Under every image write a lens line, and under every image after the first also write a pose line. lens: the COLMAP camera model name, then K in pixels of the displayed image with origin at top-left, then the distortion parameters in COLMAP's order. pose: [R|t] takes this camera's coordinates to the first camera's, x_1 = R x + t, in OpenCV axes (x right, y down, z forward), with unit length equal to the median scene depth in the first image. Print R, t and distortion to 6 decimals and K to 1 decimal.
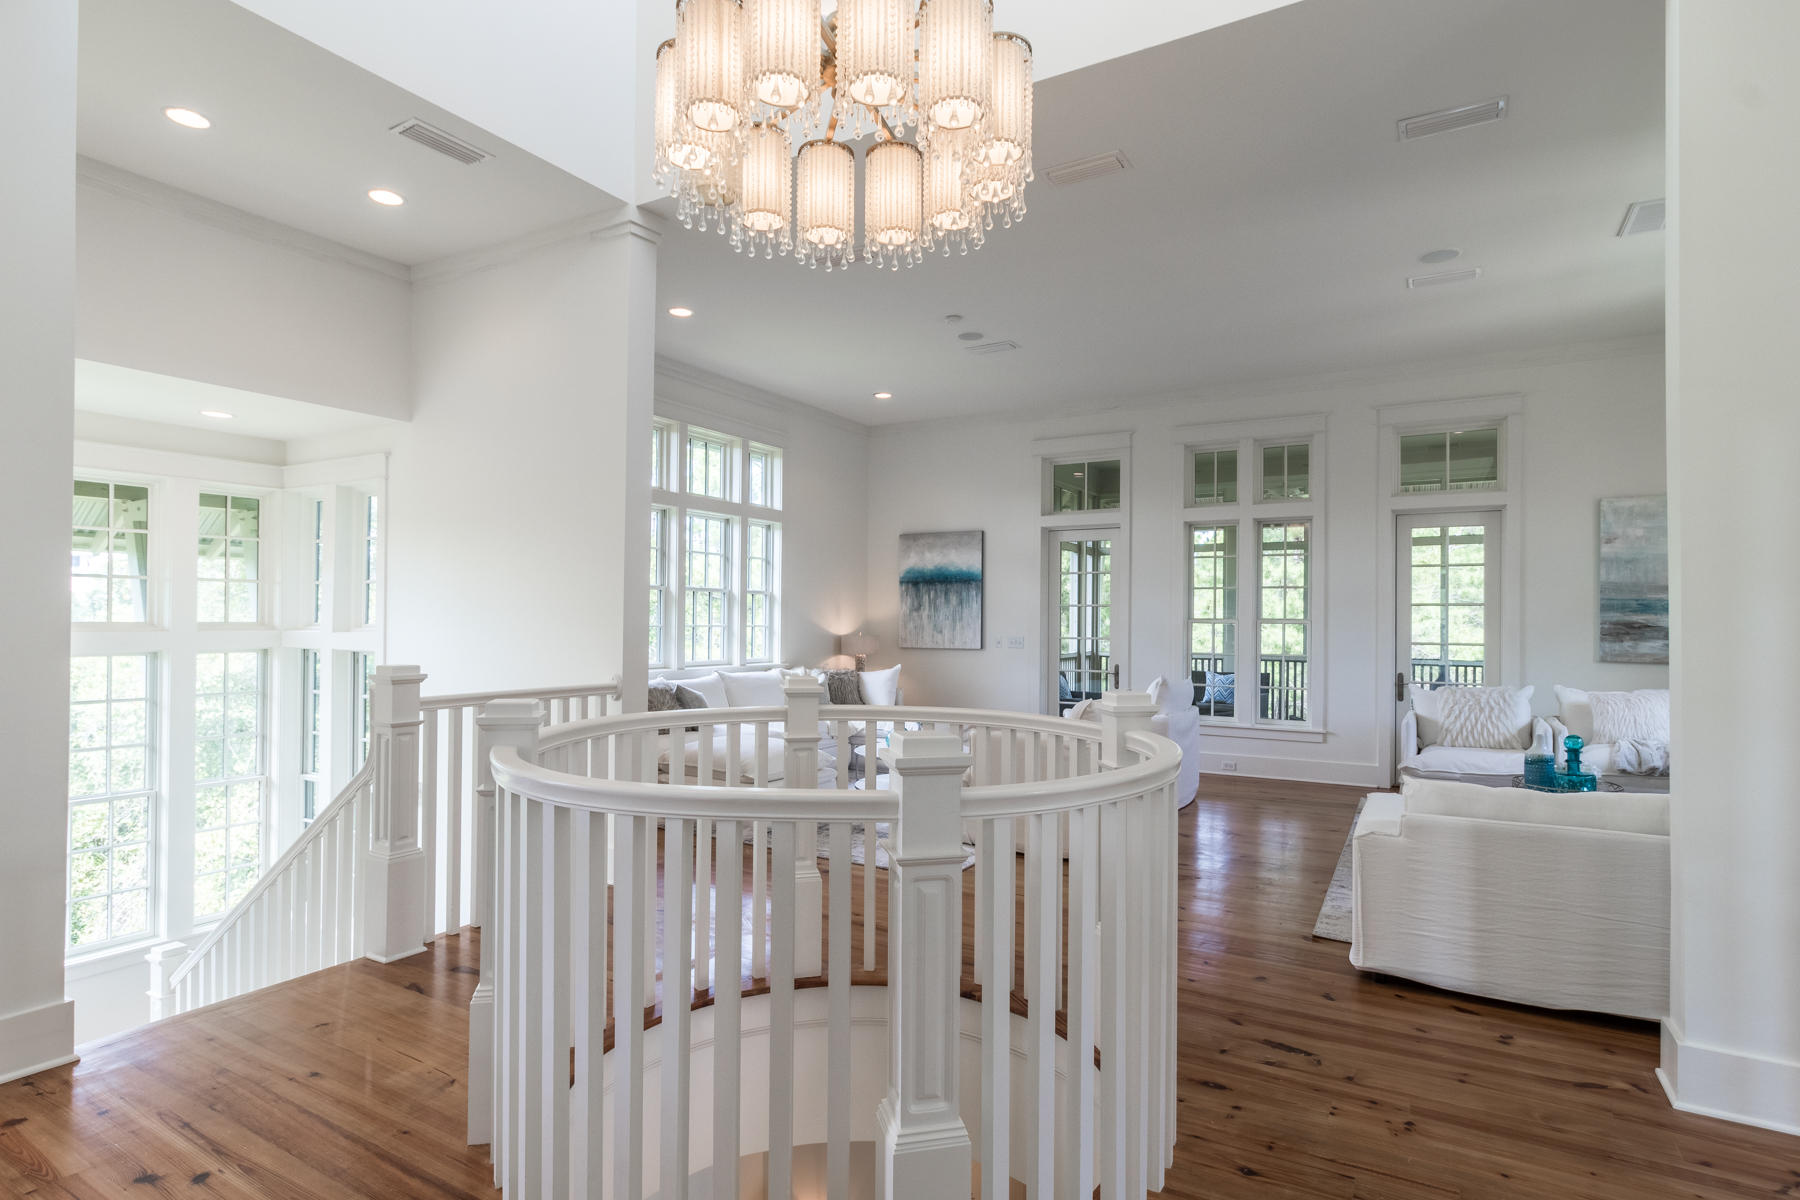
lens RADIAL K [[907.6, 0, 905.6], [0, 907.6, 614.0], [0, 0, 1]] dist [-0.002635, 0.001573]
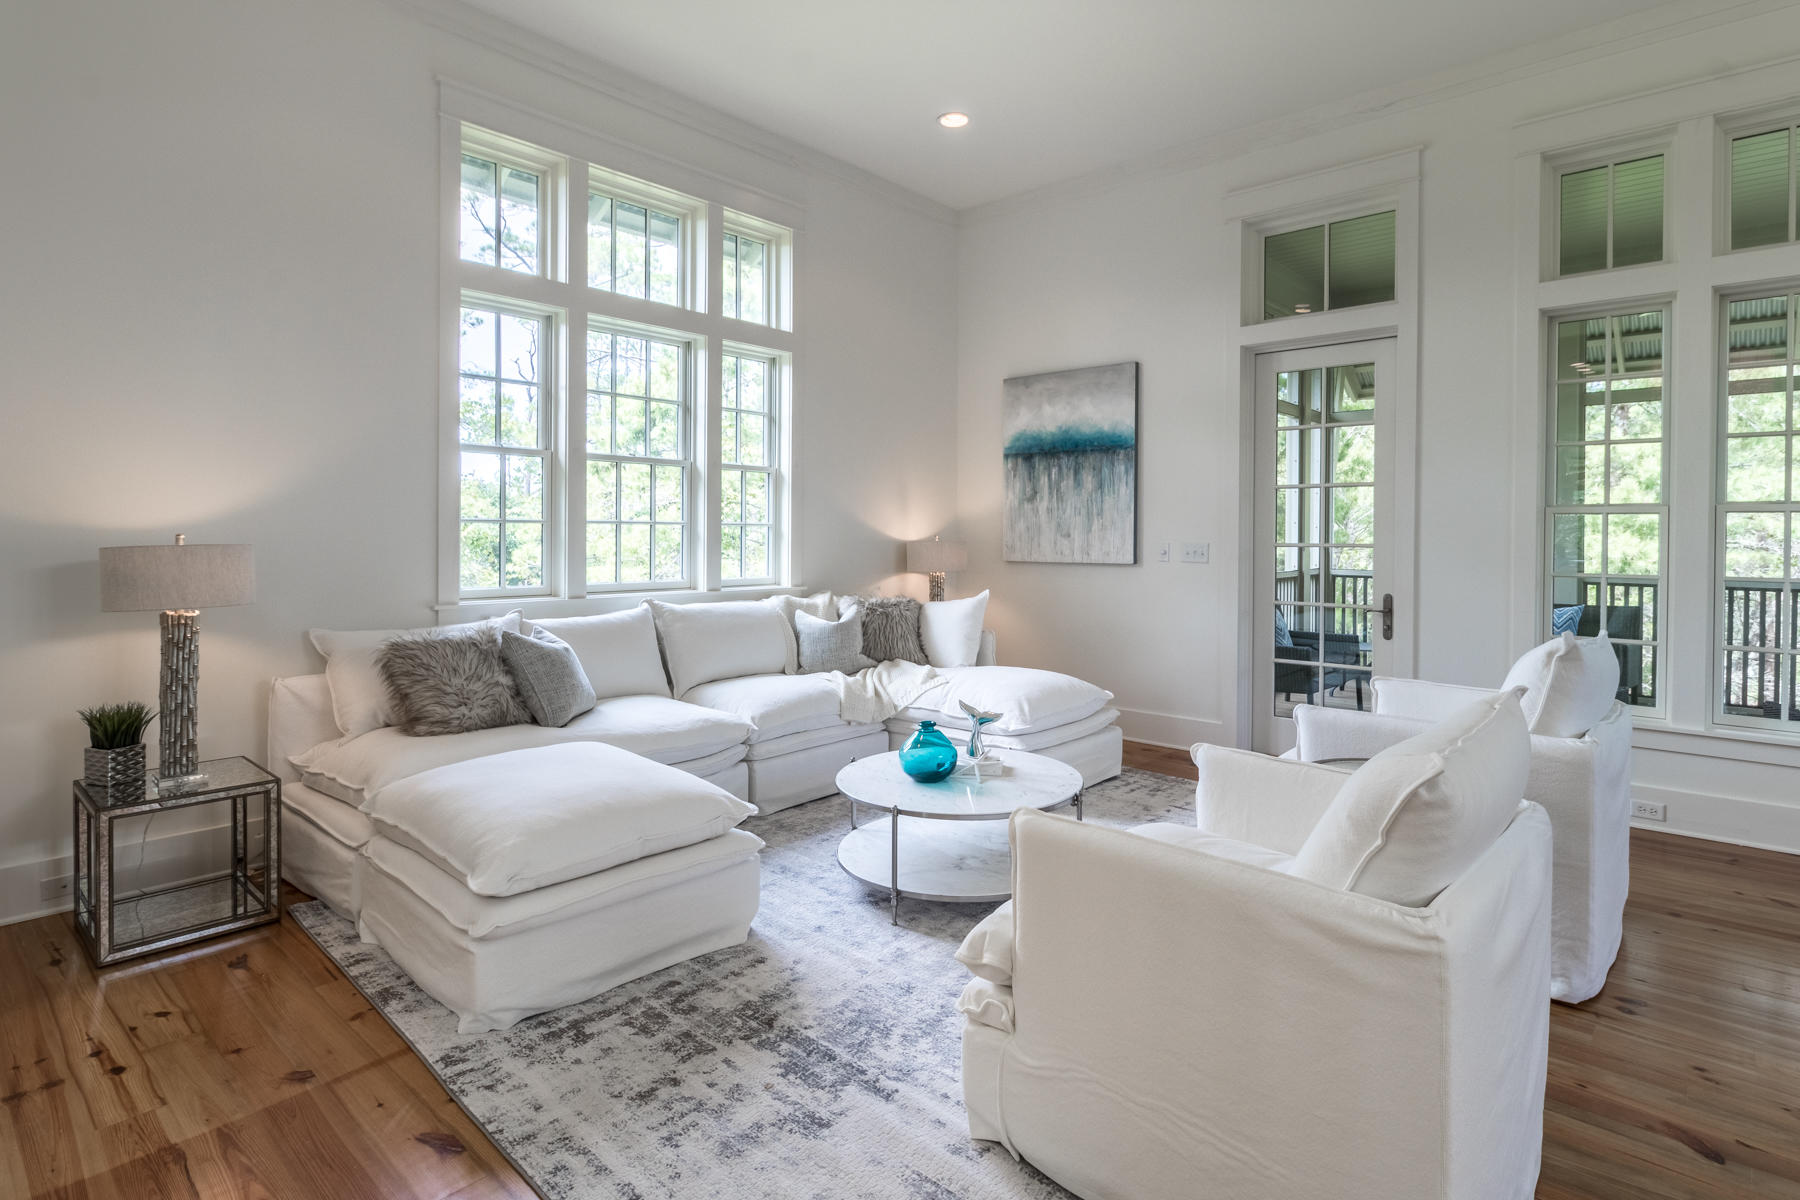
lens RADIAL K [[907.6, 0, 948.0], [0, 907.6, 541.1], [0, 0, 1]] dist [-0.002635, 0.001573]
pose [[0.986315, 0.000113, -0.164870, 0.064659], [0.002157, 0.999905, 0.013588, 0.016358], [0.164856, -0.013758, 0.986222, 0.426516]]
